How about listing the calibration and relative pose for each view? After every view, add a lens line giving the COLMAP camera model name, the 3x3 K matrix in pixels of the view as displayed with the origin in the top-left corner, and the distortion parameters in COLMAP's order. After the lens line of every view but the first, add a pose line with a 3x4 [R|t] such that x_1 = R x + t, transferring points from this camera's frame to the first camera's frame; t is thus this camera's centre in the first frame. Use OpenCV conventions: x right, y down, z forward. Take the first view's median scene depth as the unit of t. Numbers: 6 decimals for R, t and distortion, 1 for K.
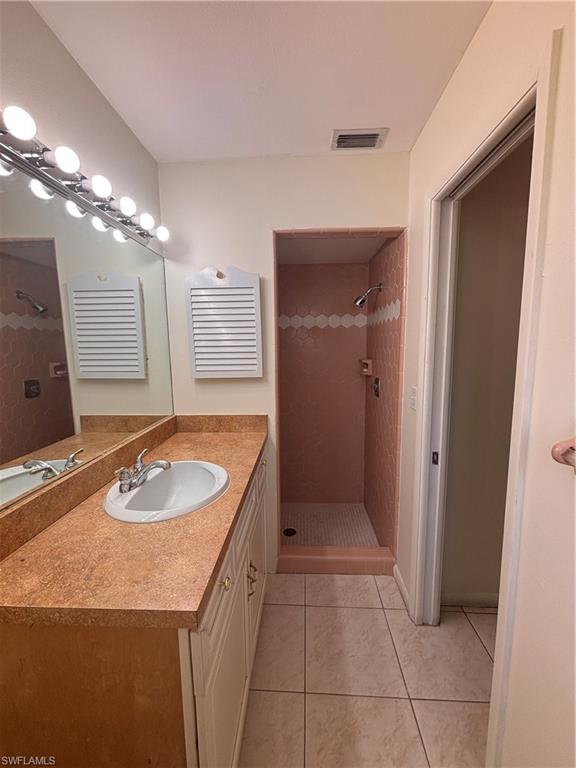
lens RADIAL K [[304.2, 0, 289.3], [0, 304.2, 381.7], [0, 0, 1]] dist [0.003816, -0.000522]
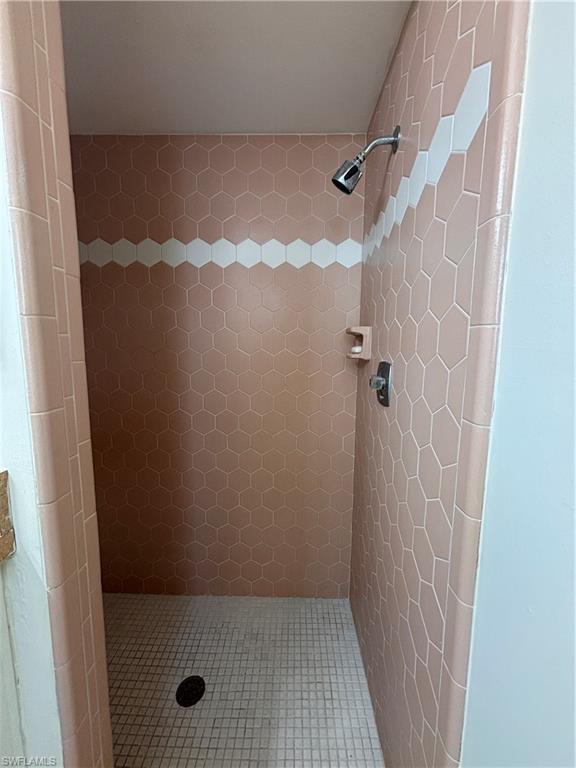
lens RADIAL K [[304.2, 0, 286.6], [0, 304.2, 384.0], [0, 0, 1]] dist [0.003816, -0.000522]
pose [[0.999649, 0.017207, 0.020160, 0.128415], [-0.017361, 0.999821, 0.007458, 0.016088], [-0.020028, -0.007805, 0.999769, 0.515512]]
